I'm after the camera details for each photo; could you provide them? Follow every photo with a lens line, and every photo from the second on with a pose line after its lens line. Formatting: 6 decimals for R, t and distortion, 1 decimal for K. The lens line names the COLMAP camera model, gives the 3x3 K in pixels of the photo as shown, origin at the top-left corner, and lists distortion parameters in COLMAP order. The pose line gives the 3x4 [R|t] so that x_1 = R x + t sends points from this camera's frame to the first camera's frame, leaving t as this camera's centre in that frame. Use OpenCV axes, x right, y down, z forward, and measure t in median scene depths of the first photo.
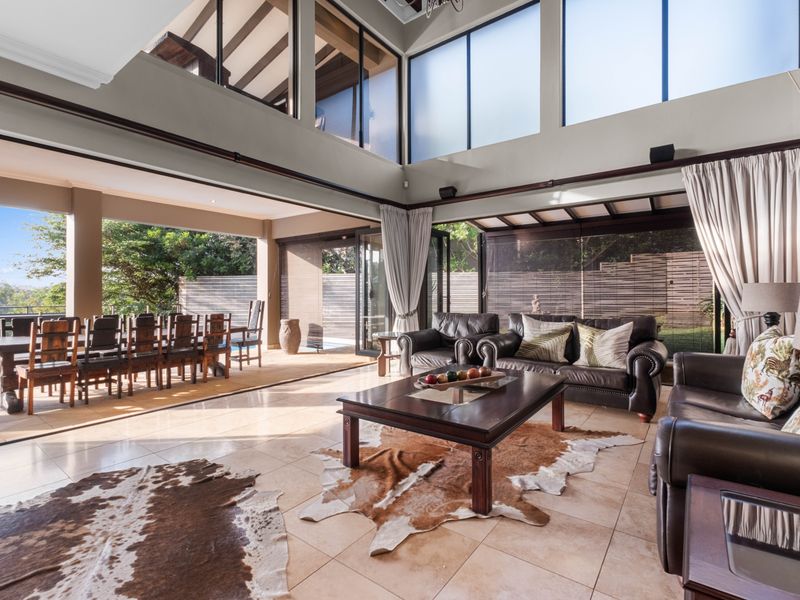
lens RADIAL K [[383.7, 0, 400.6], [0, 383.7, 296.4], [0, 0, 1]] dist [0.003186, 0.000263]
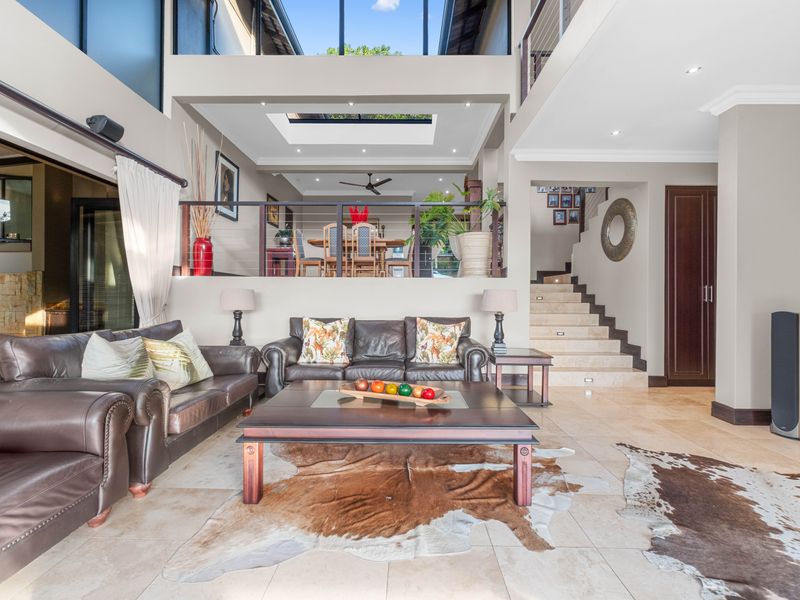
lens RADIAL K [[383.7, 0, 400.5], [0, 383.7, 297.8], [0, 0, 1]] dist [0.003186, 0.000263]
pose [[-0.591622, 0.000826, 0.806215, -0.836689], [-0.002683, 0.999992, -0.002993, -0.001799], [-0.806211, -0.003934, -0.591615, 2.215701]]
